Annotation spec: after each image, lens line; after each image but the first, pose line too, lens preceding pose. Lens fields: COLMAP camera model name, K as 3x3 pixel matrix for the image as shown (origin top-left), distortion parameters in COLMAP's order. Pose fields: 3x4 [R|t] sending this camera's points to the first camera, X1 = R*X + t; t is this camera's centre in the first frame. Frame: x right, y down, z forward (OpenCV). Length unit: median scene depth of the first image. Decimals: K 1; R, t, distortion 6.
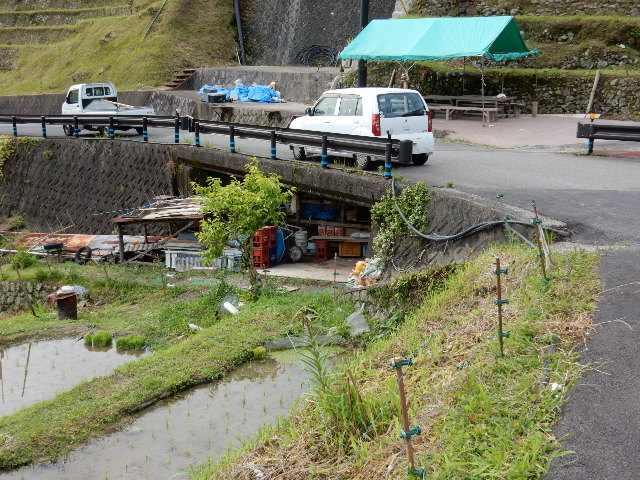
lens RADIAL K [[803.0, 0, 320.2], [0, 803.0, 240.1], [0, 0, 1]] dist [0.016060, 0.000000]
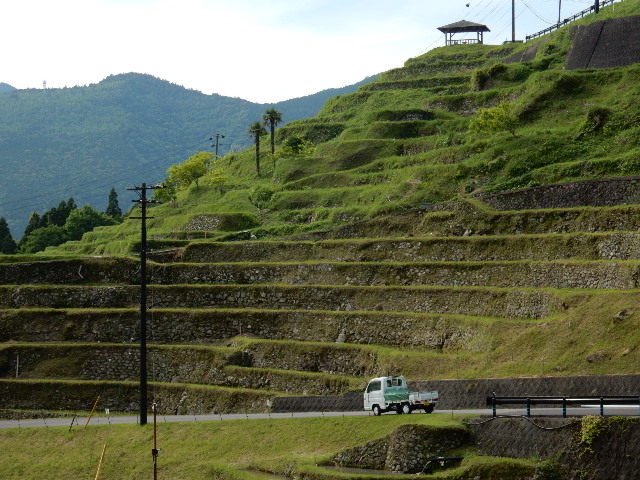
lens RADIAL K [[1833.1, 0, 320.0], [0, 1833.1, 240.0], [0, 0, 1]] dist [0.089294, 0.000000]
pose [[0.980251, -0.023940, -0.196302, -0.175893], [-0.025186, 0.969449, -0.243996, 0.171244], [0.196146, 0.244121, 0.949701, -0.998059]]
